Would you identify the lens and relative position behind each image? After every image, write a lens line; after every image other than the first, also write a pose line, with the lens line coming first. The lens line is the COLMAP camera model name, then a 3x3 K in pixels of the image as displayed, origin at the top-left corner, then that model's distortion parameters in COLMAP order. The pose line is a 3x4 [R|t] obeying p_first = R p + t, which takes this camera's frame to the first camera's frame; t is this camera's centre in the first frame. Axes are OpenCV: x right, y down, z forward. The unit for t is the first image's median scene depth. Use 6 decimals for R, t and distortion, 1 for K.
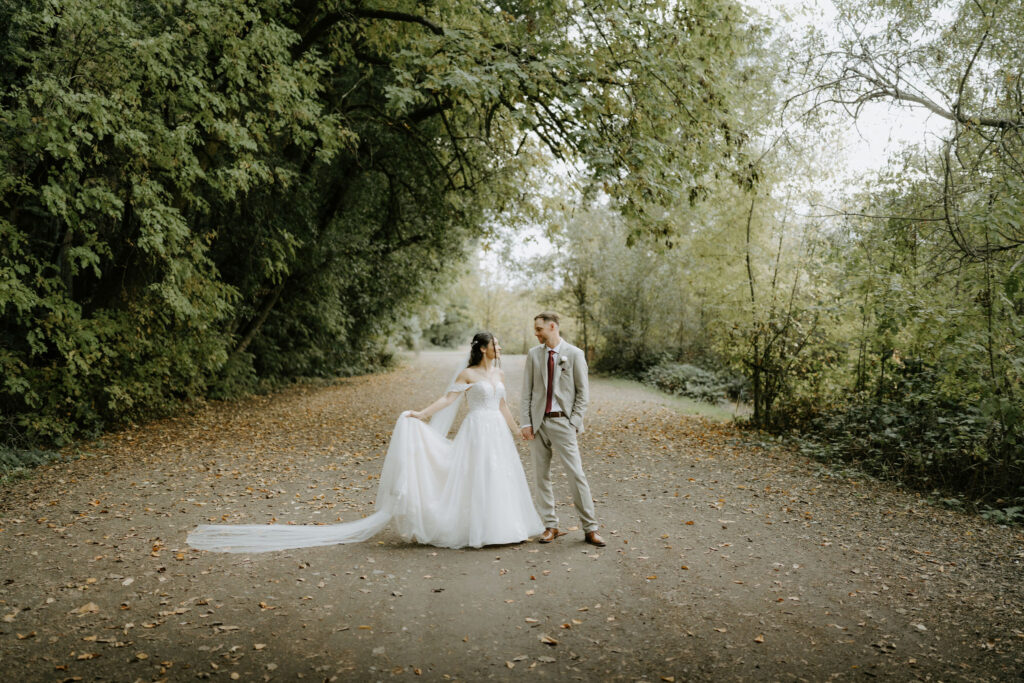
lens RADIAL K [[1030.3, 0, 514.4], [0, 1030.3, 343.1], [0, 0, 1]] dist [0.008808, 0.000000]
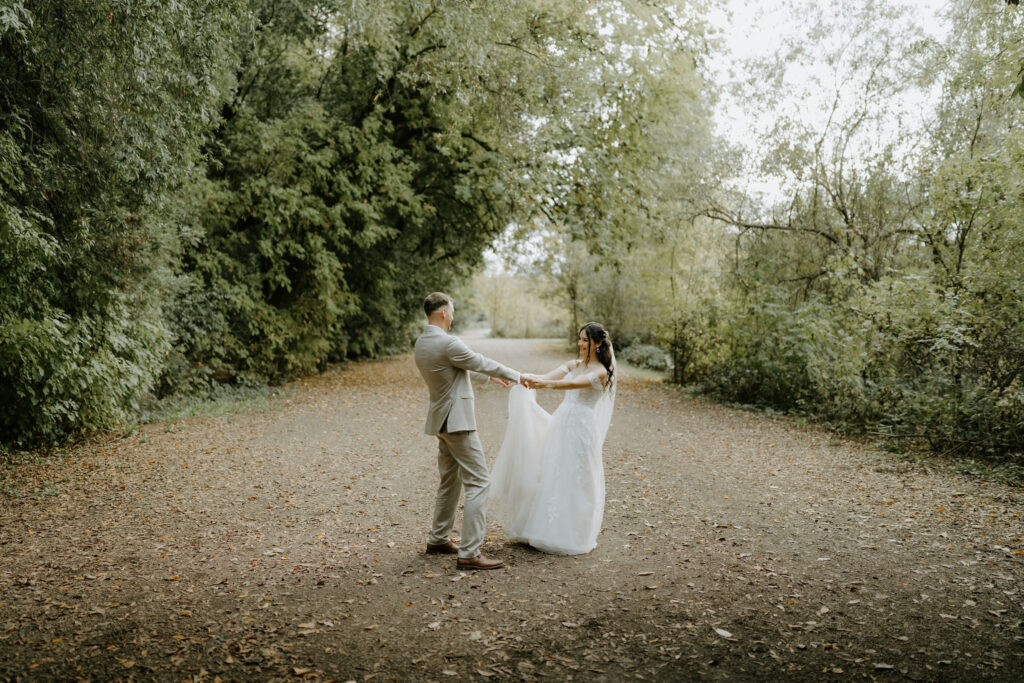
lens RADIAL K [[1030.3, 0, 509.5], [0, 1030.3, 338.7], [0, 0, 1]] dist [0.008808, 0.000000]
pose [[0.999981, 0.003669, -0.004915, -0.019835], [-0.003619, 0.999942, 0.010164, -0.003721], [0.004952, -0.010146, 0.999936, -0.720068]]
